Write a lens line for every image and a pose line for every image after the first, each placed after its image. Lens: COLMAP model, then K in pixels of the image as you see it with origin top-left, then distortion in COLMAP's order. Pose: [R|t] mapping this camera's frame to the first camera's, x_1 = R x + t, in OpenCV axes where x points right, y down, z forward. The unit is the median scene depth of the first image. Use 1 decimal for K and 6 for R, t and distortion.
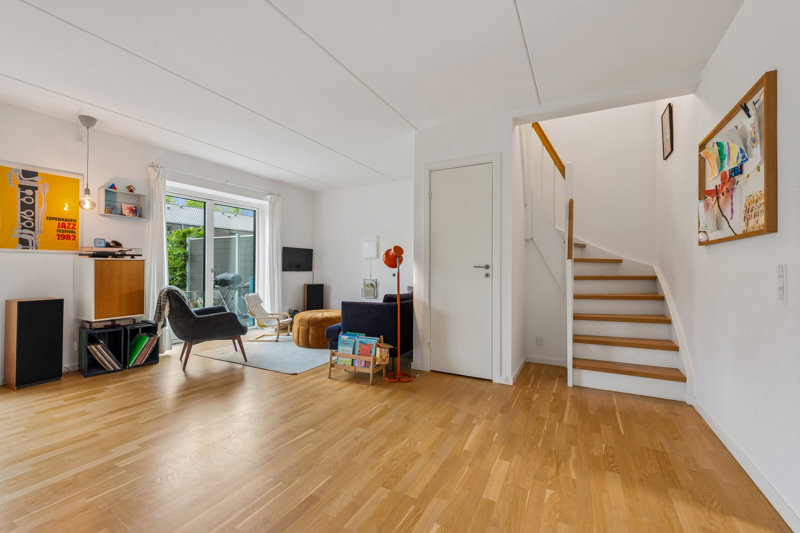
lens RADIAL K [[349.6, 0, 409.4], [0, 349.6, 262.7], [0, 0, 1]] dist [0.000510, -0.000036]
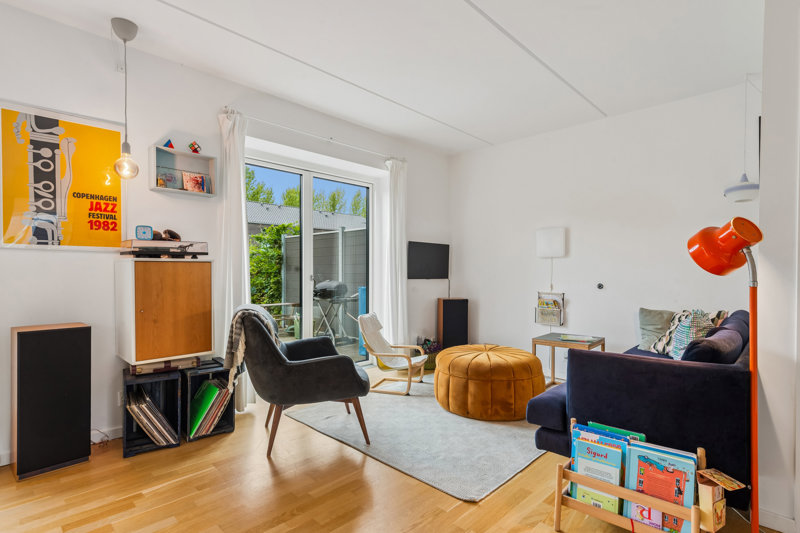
lens RADIAL K [[413.1, 0, 400.0], [0, 413.1, 266.5], [0, 0, 1]] dist [0.023154, 0.000060]
pose [[0.955924, -0.005939, -0.293554, -0.238309], [0.005835, 0.999982, -0.001231, 0.003642], [0.293556, -0.000536, 0.955942, 0.412154]]
